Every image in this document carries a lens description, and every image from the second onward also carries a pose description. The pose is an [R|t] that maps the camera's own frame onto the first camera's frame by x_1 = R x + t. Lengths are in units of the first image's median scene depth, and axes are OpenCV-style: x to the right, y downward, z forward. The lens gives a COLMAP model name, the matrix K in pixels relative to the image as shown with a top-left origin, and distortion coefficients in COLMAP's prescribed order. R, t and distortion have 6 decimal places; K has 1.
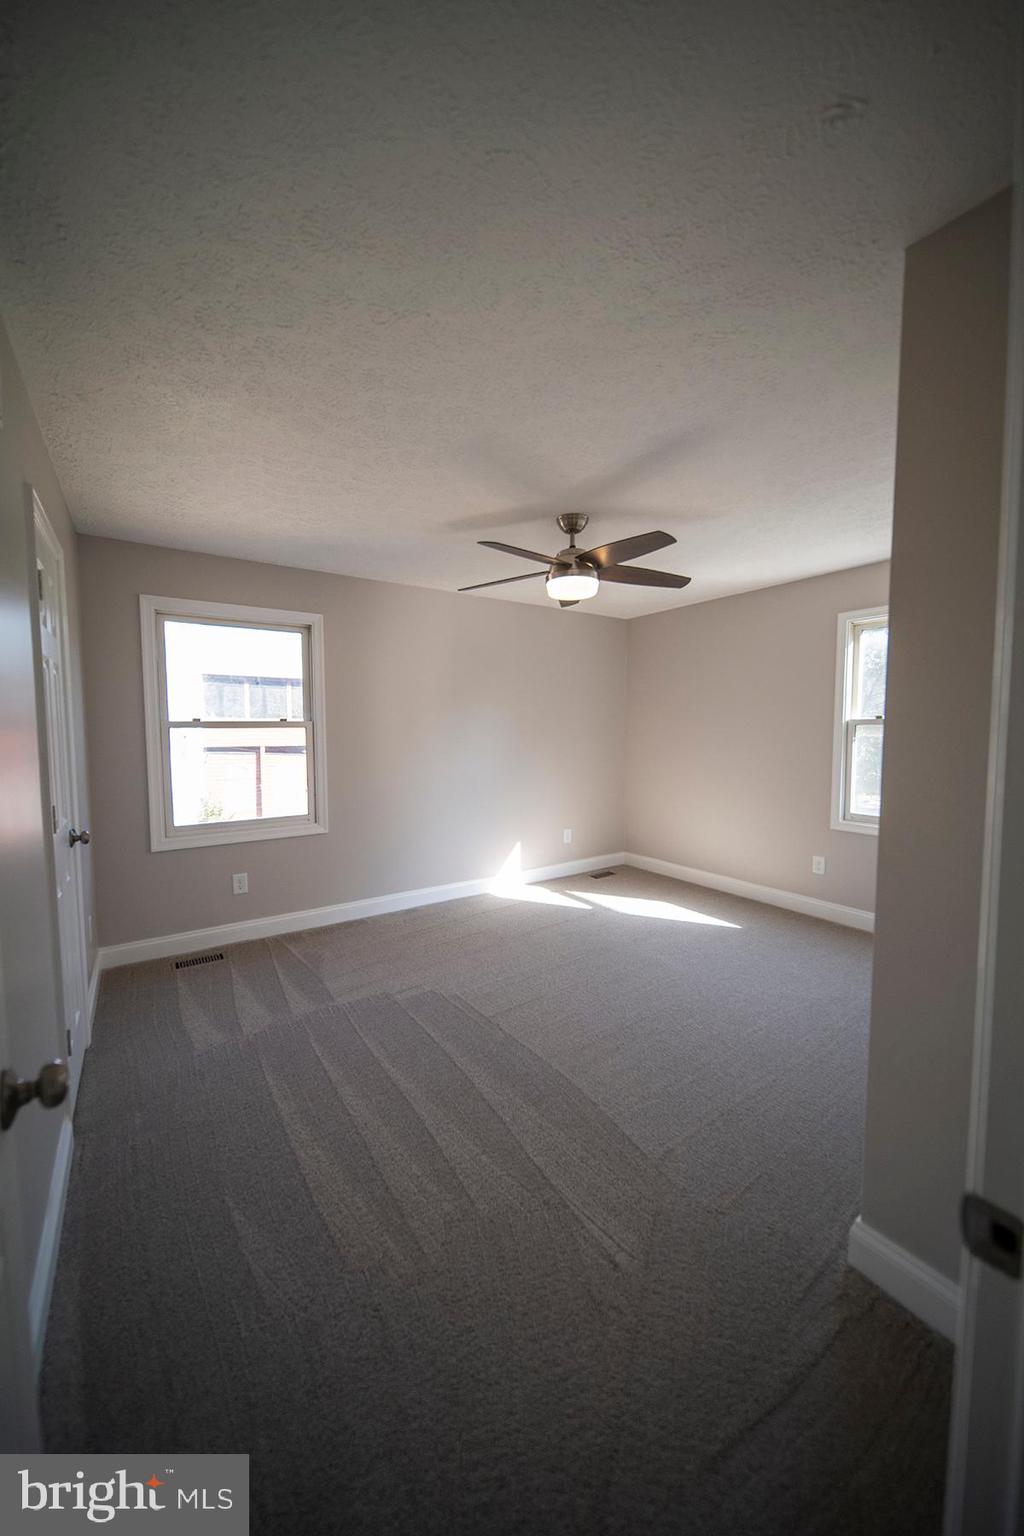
lens RADIAL K [[543.4, 0, 506.4], [0, 543.4, 762.9], [0, 0, 1]] dist [-0.005256, -0.000672]
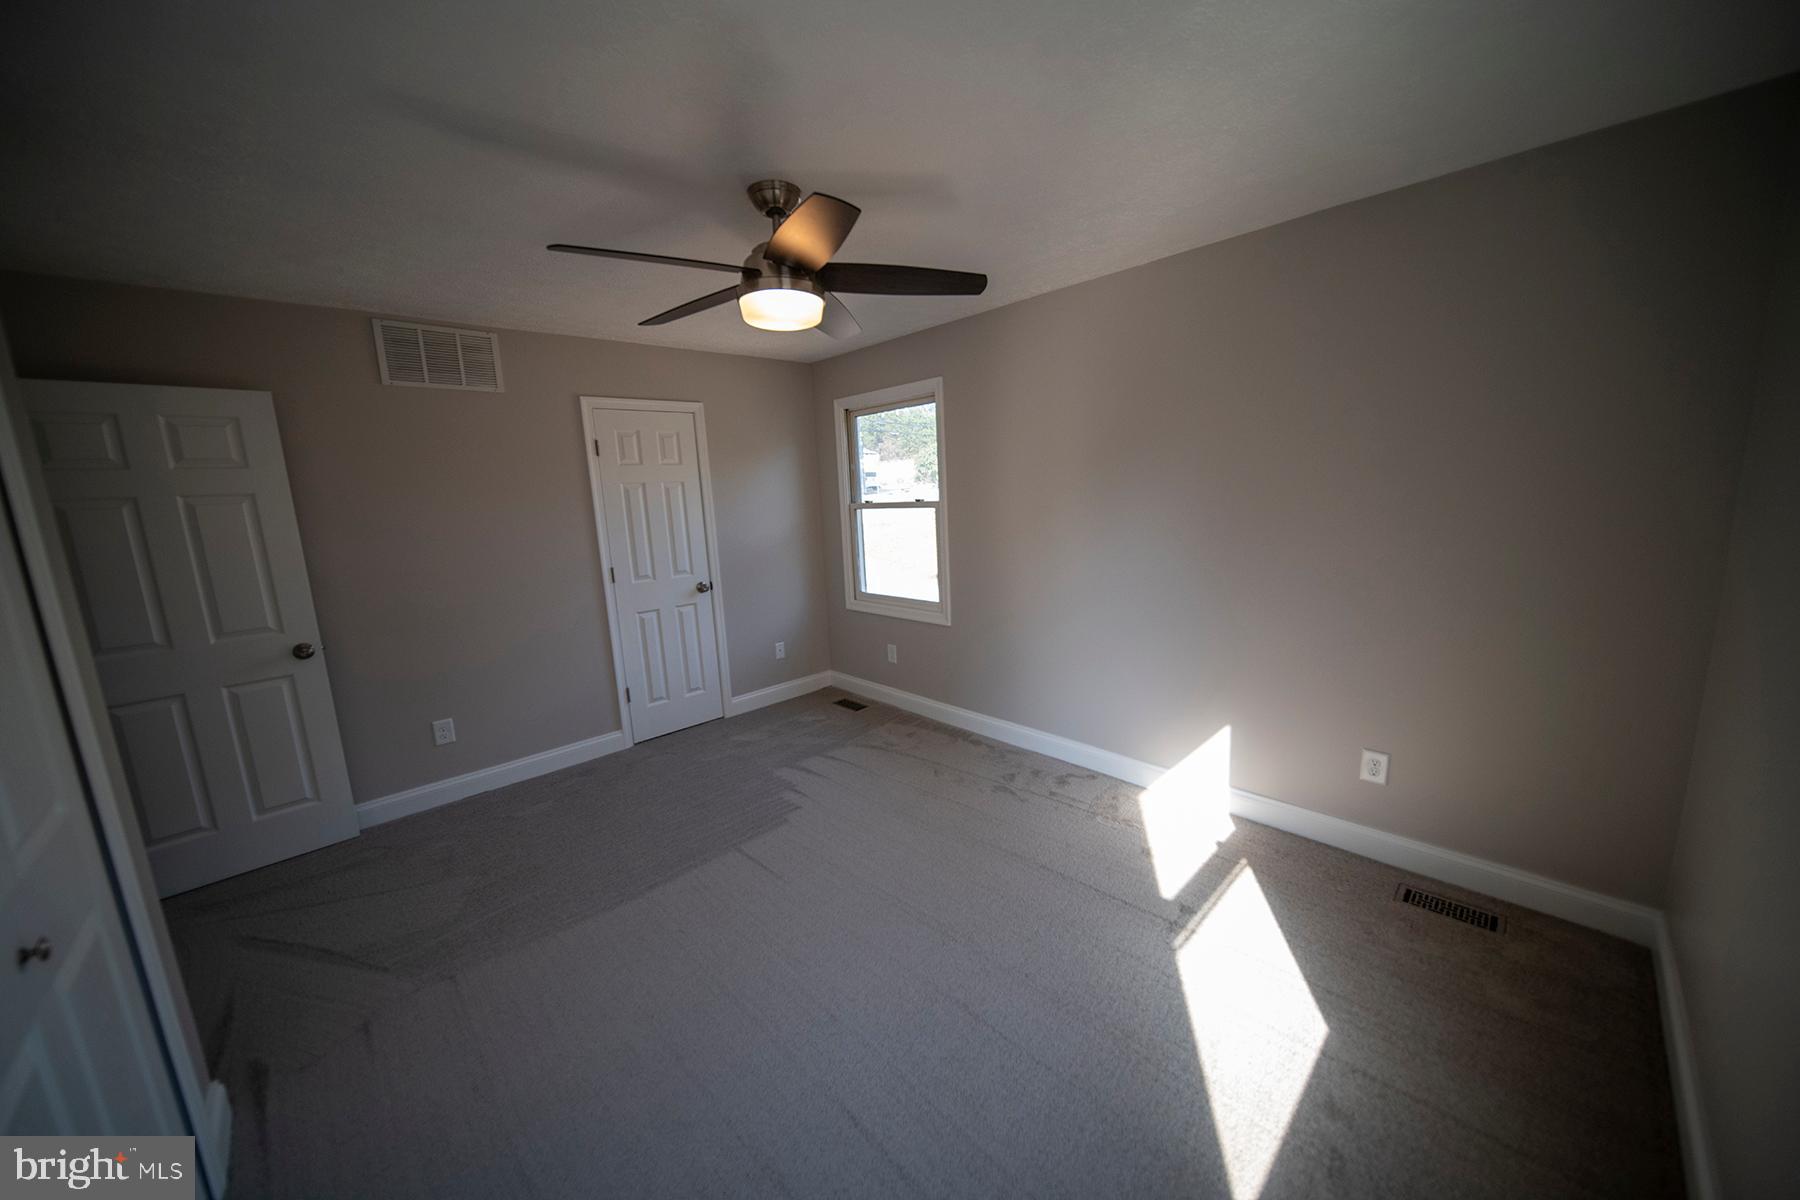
lens RADIAL K [[636.8, 0, 897.5], [0, 636.8, 594.2], [0, 0, 1]] dist [-0.005256, -0.000672]
pose [[0.160991, 0.161113, -0.973717, 0.798202], [-0.014520, 0.986866, 0.160888, -0.108623], [0.986849, -0.011763, 0.161216, 0.886857]]
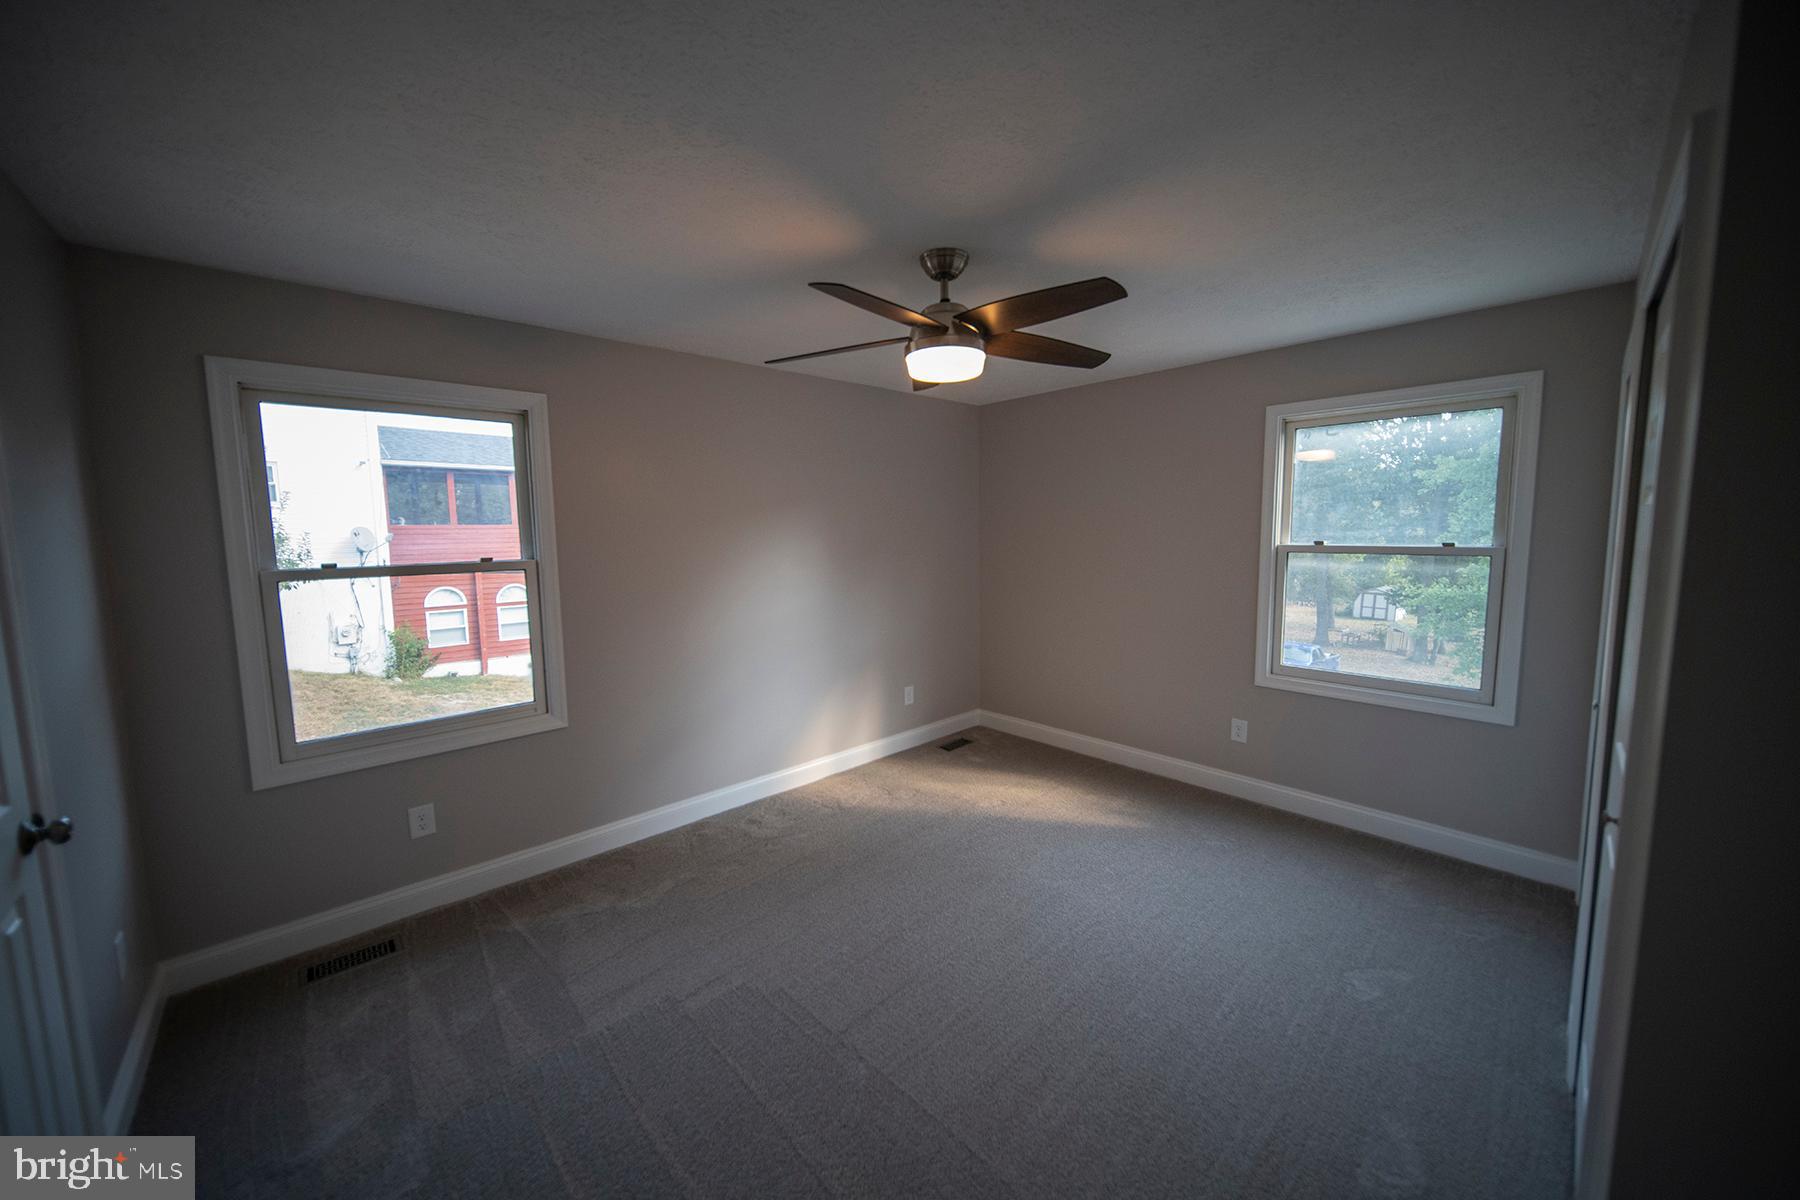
lens RADIAL K [[636.8, 0, 895.7], [0, 636.8, 586.2], [0, 0, 1]] dist [-0.005256, -0.000672]
pose [[0.988450, -0.024795, 0.149504, -0.053354], [0.020483, 0.999330, 0.030316, -0.068871], [-0.150156, -0.026903, 0.988296, 0.212244]]
